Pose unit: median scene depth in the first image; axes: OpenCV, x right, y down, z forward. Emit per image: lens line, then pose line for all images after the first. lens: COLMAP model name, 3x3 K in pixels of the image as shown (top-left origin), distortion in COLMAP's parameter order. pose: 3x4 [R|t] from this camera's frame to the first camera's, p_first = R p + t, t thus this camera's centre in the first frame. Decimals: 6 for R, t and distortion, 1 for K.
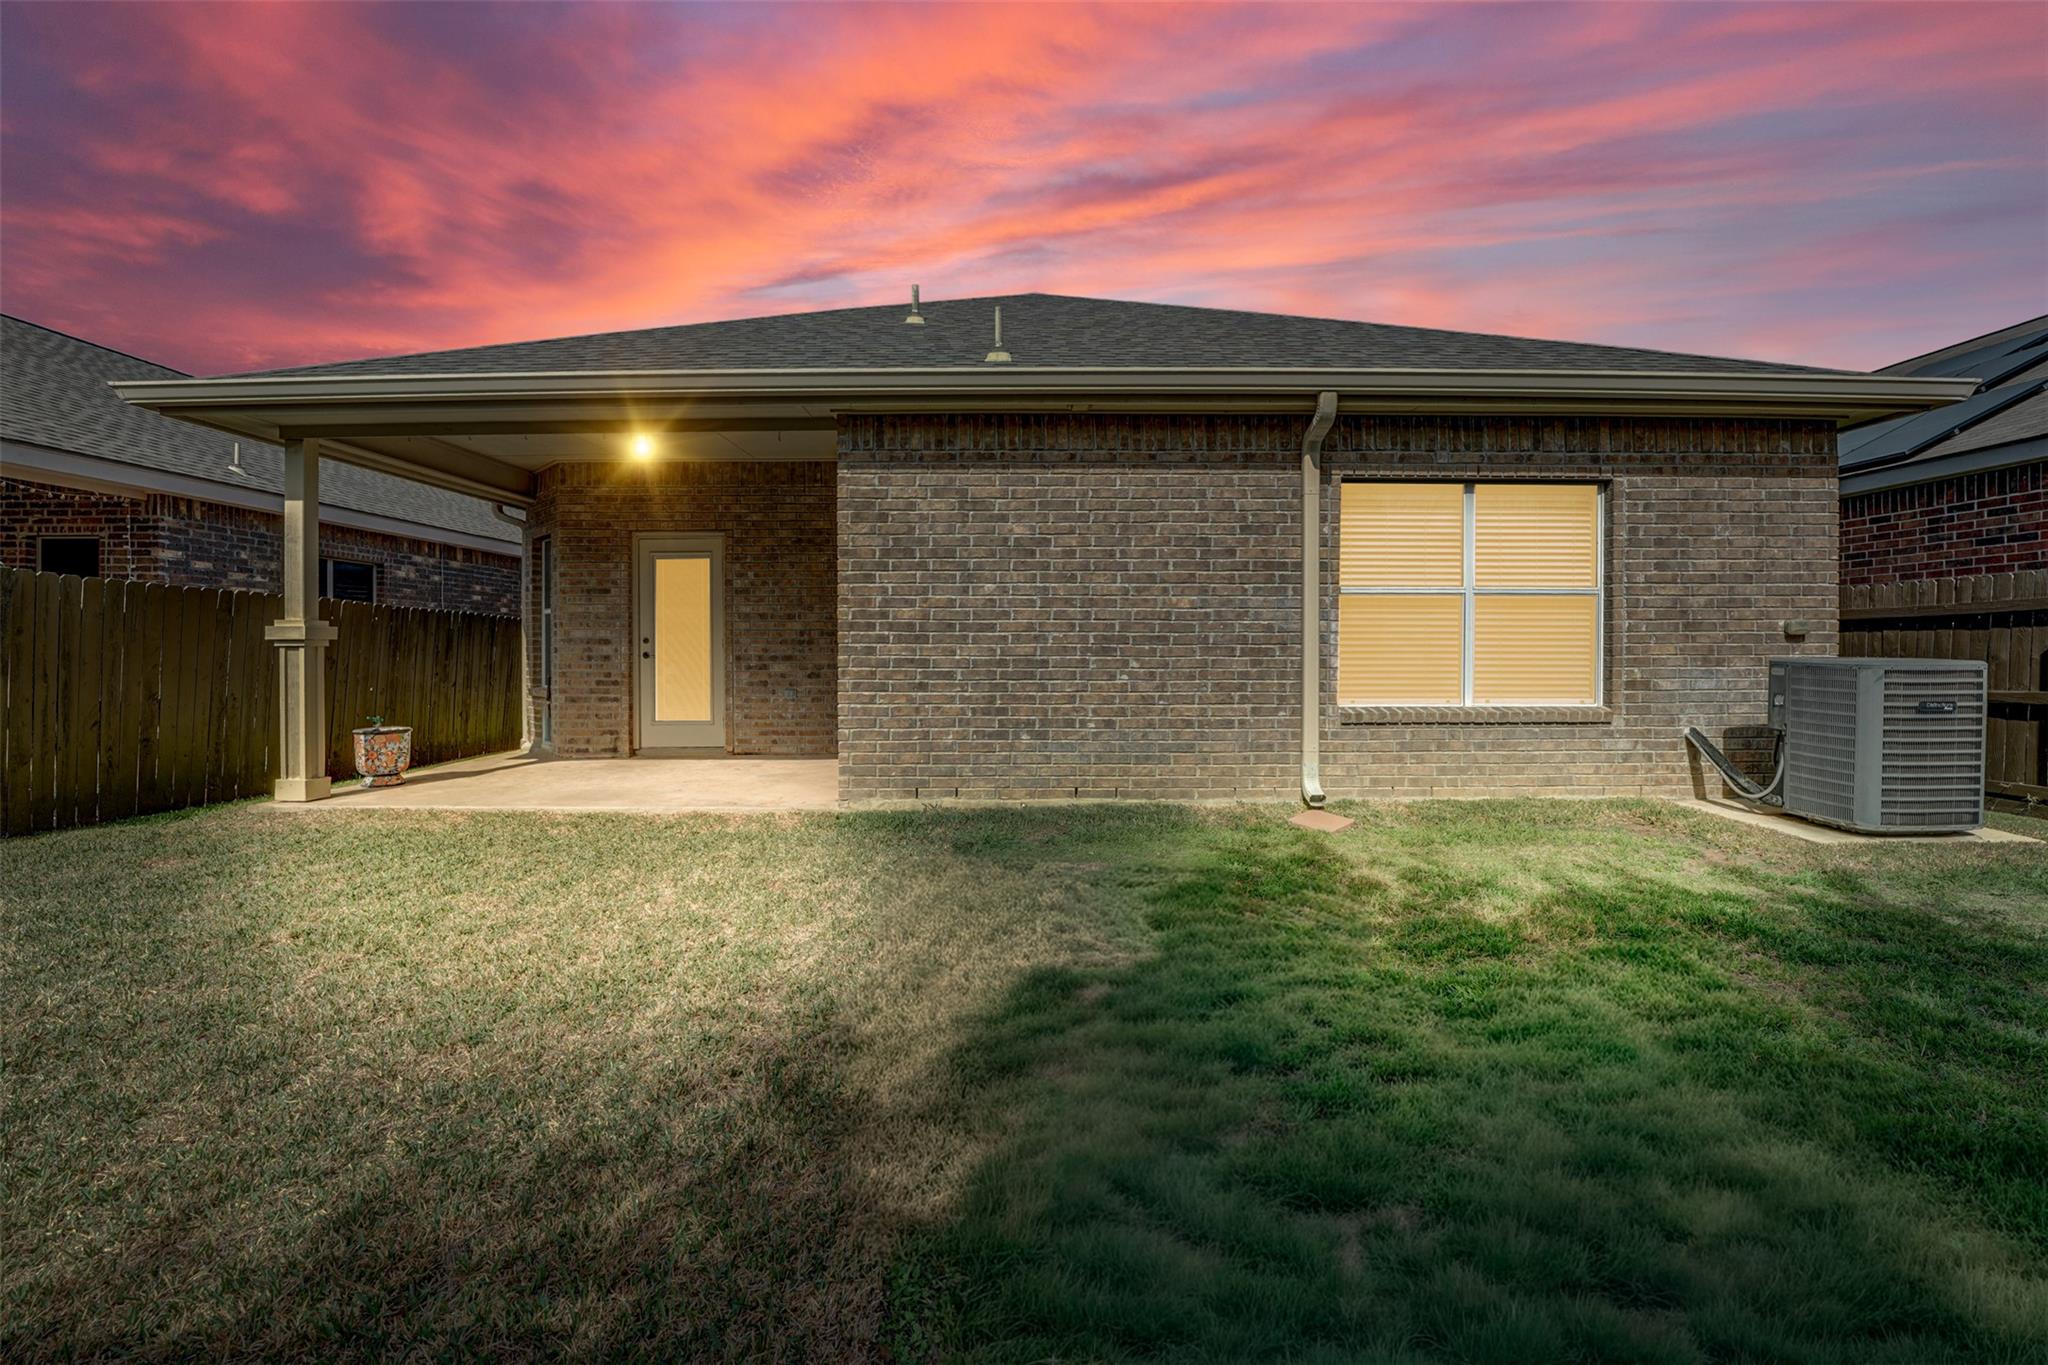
lens RADIAL K [[849.6, 0, 1030.8], [0, 849.6, 639.6], [0, 0, 1]] dist [-0.030665, 0.000089]
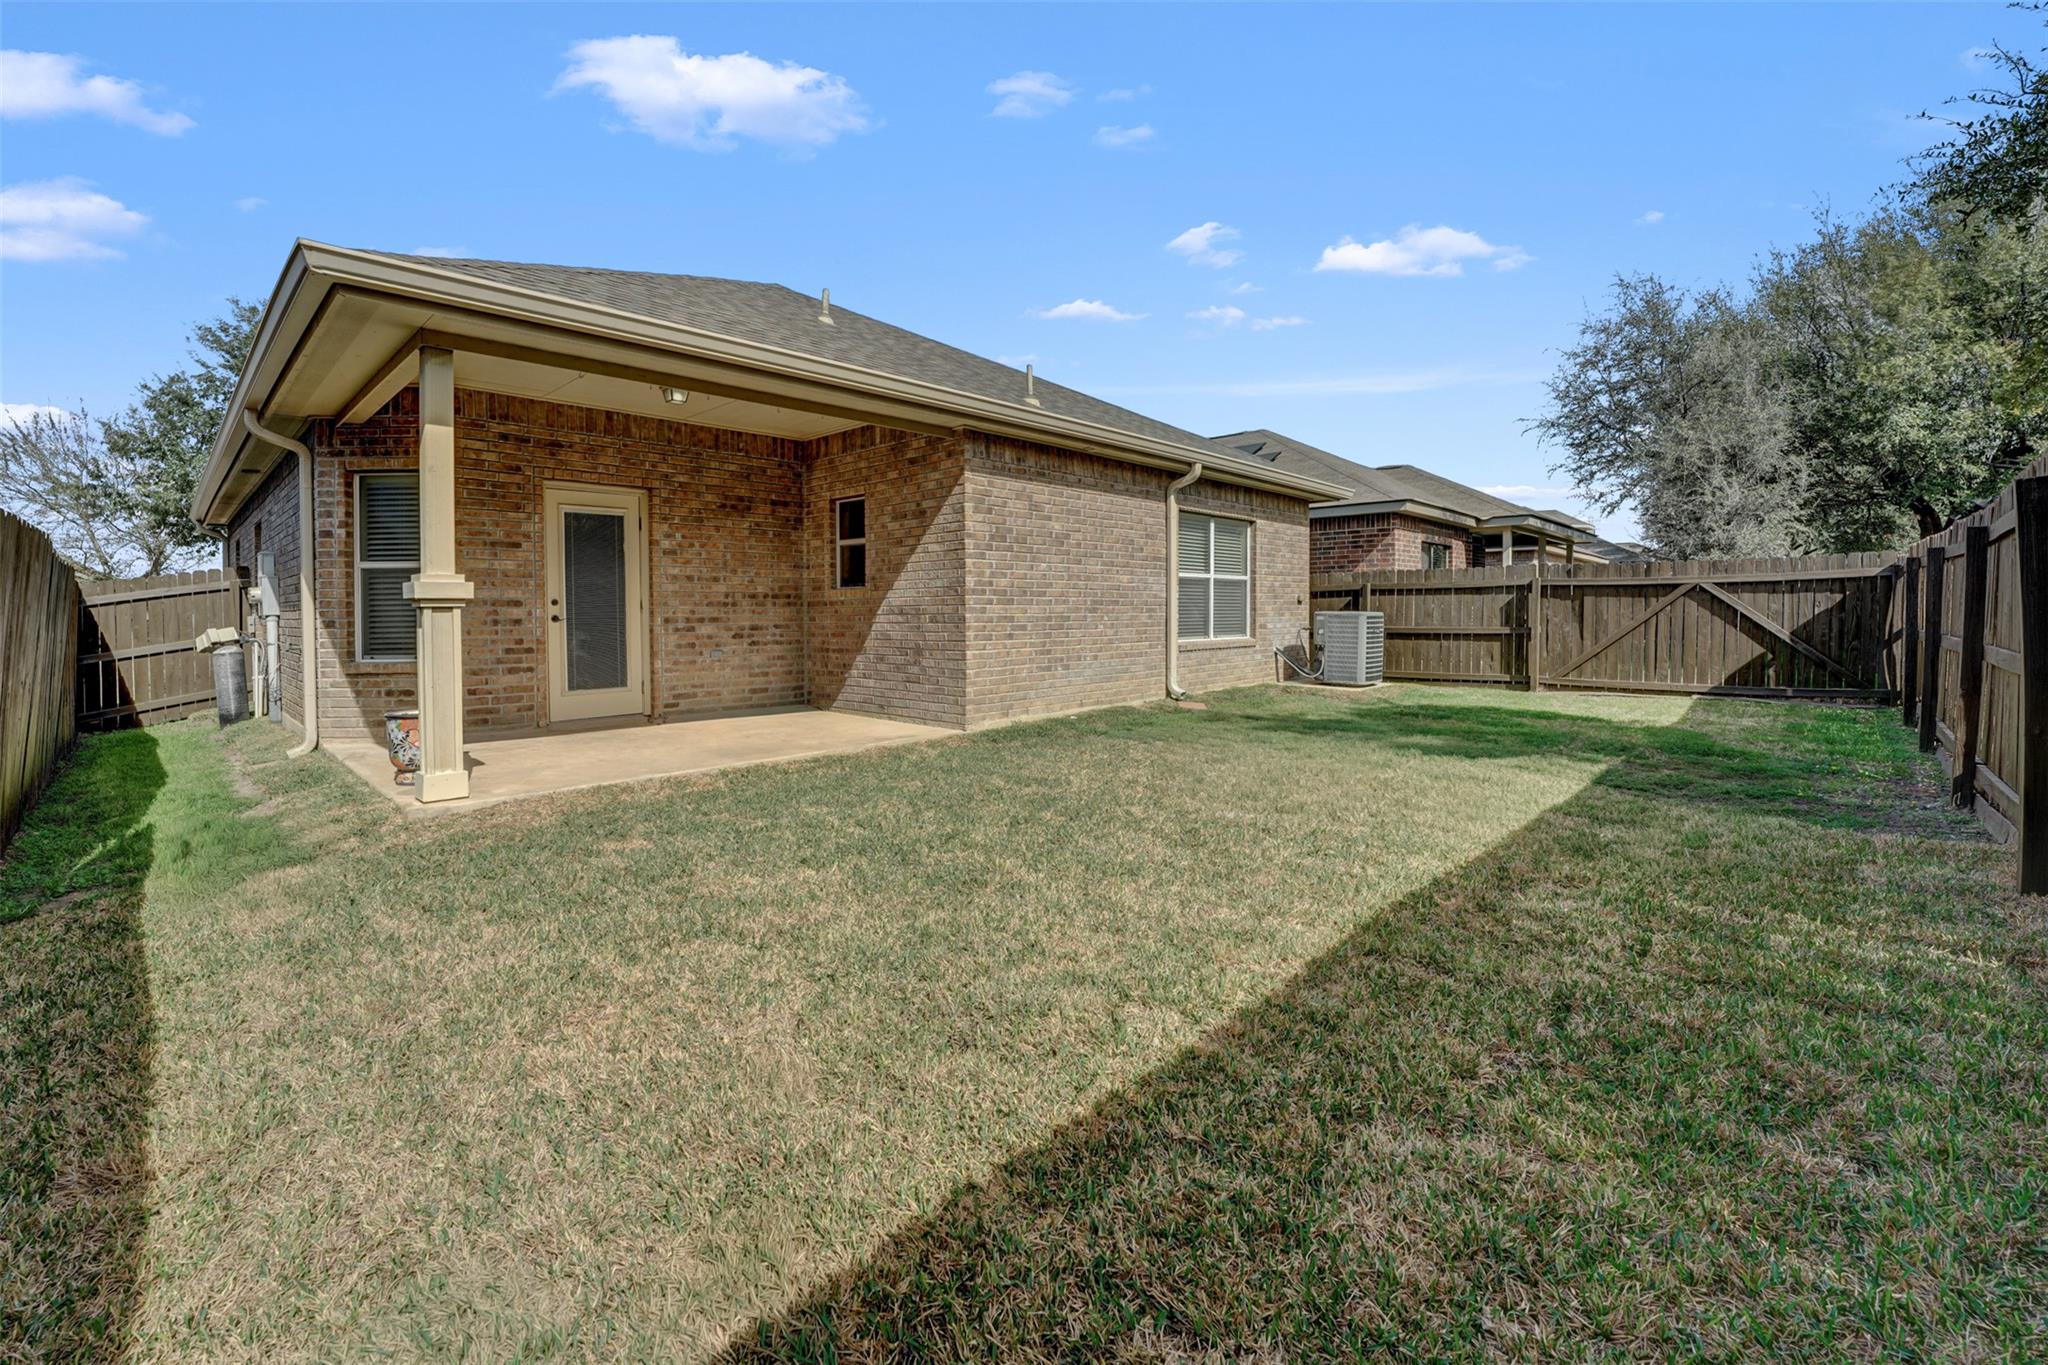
lens RADIAL K [[849.6, 0, 1030.8], [0, 849.6, 639.6], [0, 0, 1]] dist [-0.030665, 0.000089]
pose [[0.688020, -0.027177, 0.725183, -1.079355], [-0.002150, 0.999218, 0.039487, 0.006241], [-0.725689, -0.028727, 0.687423, 0.022772]]
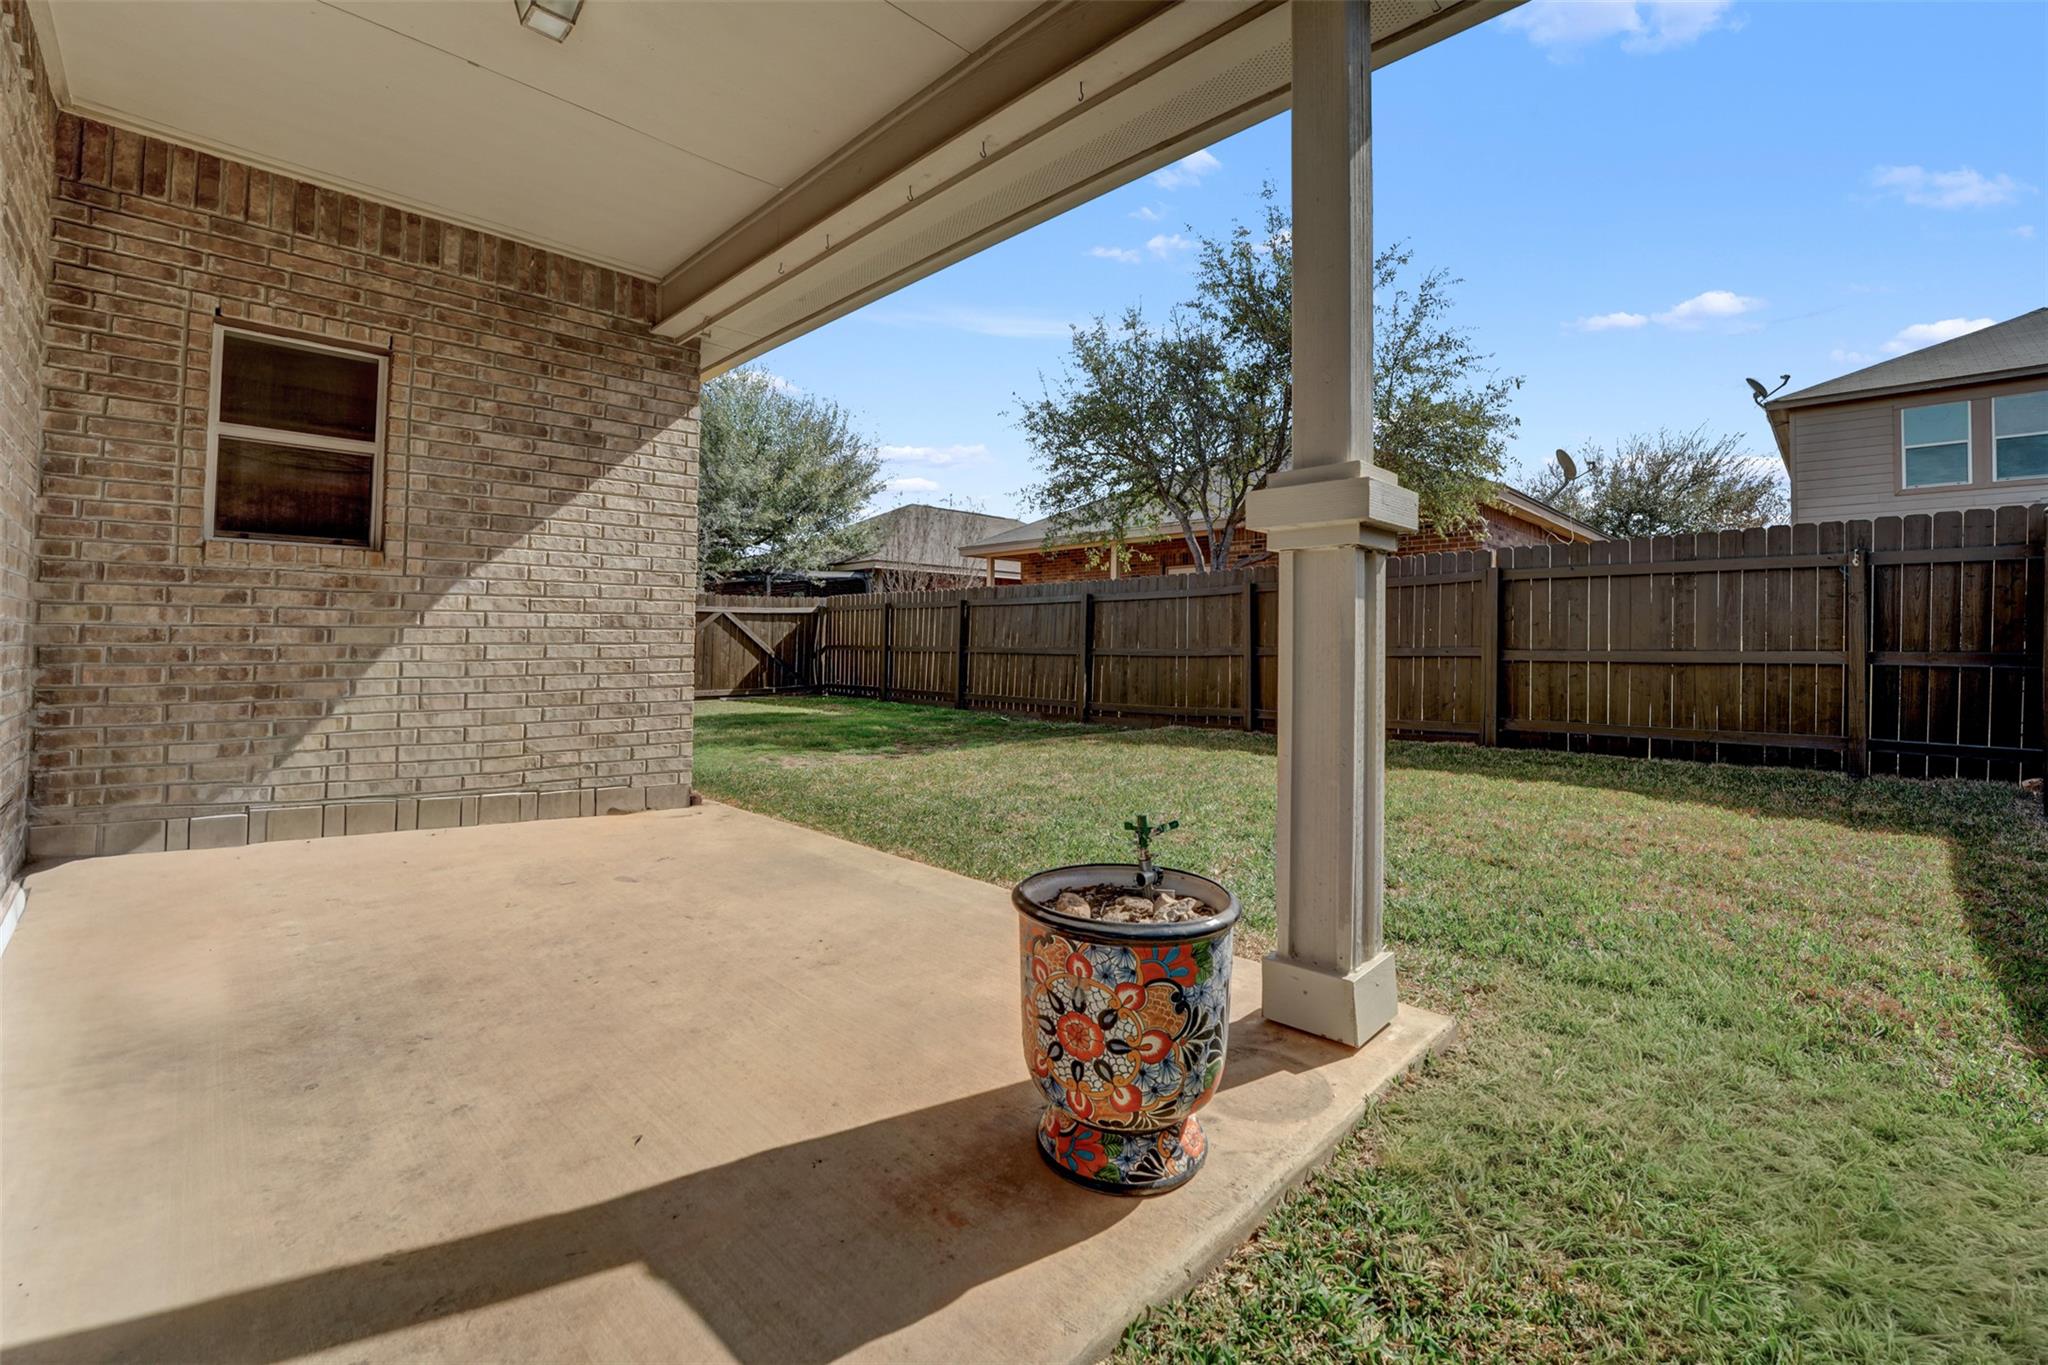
lens RADIAL K [[849.6, 0, 1030.8], [0, 849.6, 639.6], [0, 0, 1]] dist [-0.030665, 0.000089]
pose [[-0.713362, 0.002853, 0.700789, -1.049651], [-0.006989, 0.999913, -0.011186, 0.049981], [-0.700760, -0.012878, -0.713280, 1.340827]]
